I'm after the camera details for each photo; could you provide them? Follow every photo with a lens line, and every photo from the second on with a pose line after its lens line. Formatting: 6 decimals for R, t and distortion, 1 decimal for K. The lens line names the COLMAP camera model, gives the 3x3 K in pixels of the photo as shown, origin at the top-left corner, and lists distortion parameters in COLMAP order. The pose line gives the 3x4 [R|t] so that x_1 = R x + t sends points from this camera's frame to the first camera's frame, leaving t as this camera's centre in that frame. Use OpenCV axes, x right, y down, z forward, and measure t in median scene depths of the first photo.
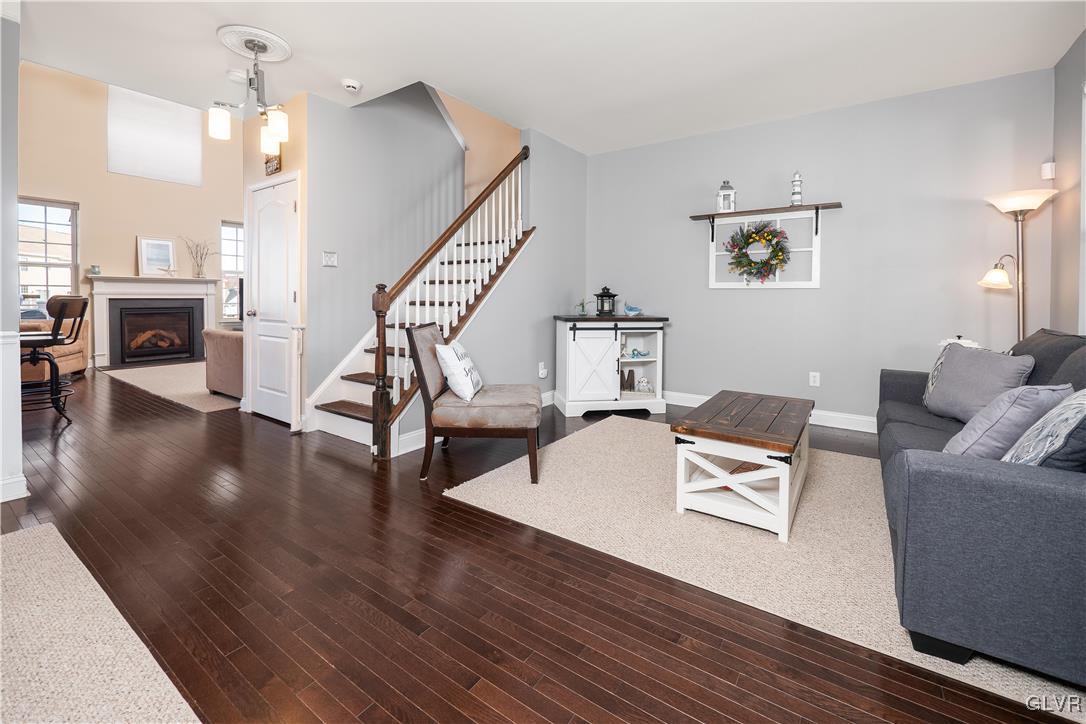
lens RADIAL K [[457.7, 0, 541.5], [0, 457.7, 308.6], [0, 0, 1]] dist [-0.002947, -0.000126]
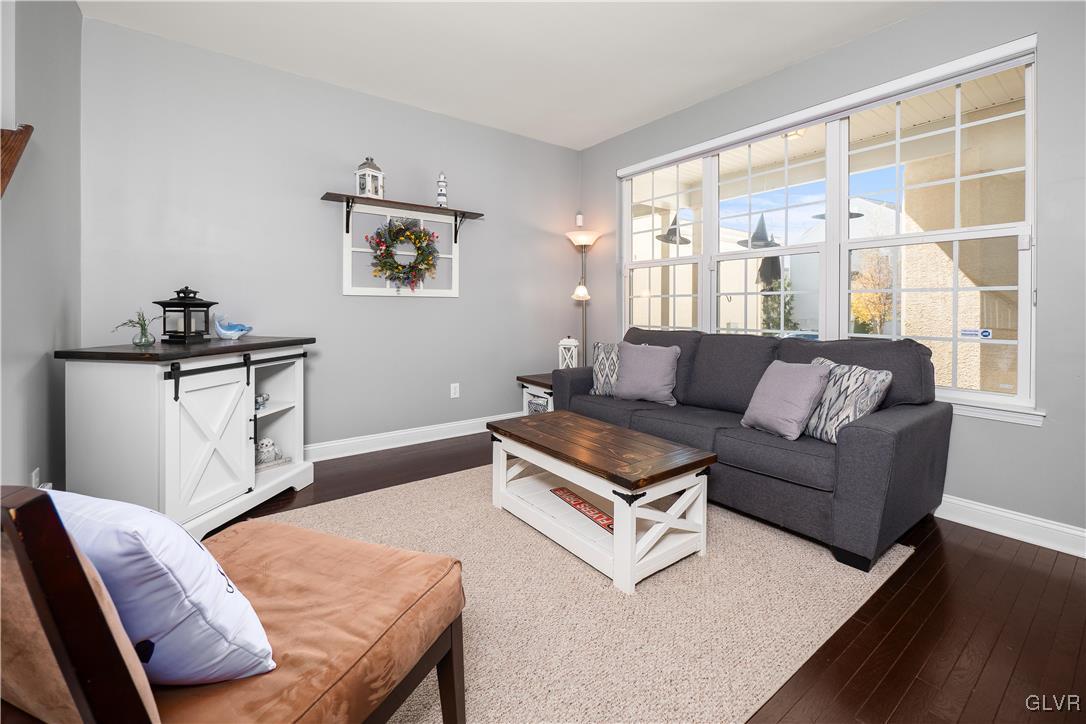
lens RADIAL K [[457.7, 0, 541.5], [0, 457.7, 308.6], [0, 0, 1]] dist [-0.002947, -0.000126]
pose [[0.321240, -0.007508, 0.946968, -0.250273], [0.023734, 0.999718, -0.000125, -0.014793], [-0.946700, 0.022516, 0.321328, 0.487435]]
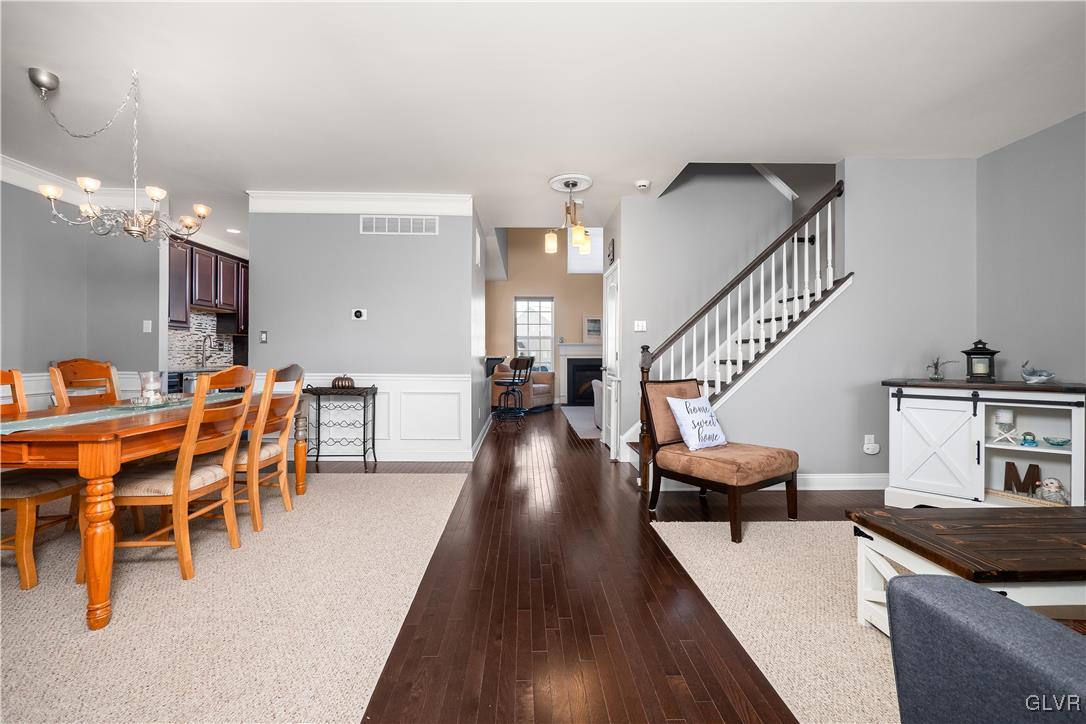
lens RADIAL K [[462.8, 0, 543.0], [0, 462.8, 362.0], [0, 0, 1]] dist [-0.000914, -0.000045]
pose [[0.602143, 0.005273, -0.798371, 0.334483], [-0.017441, 0.999826, -0.006551, 0.002369], [0.798198, 0.017869, 0.602130, 0.033506]]
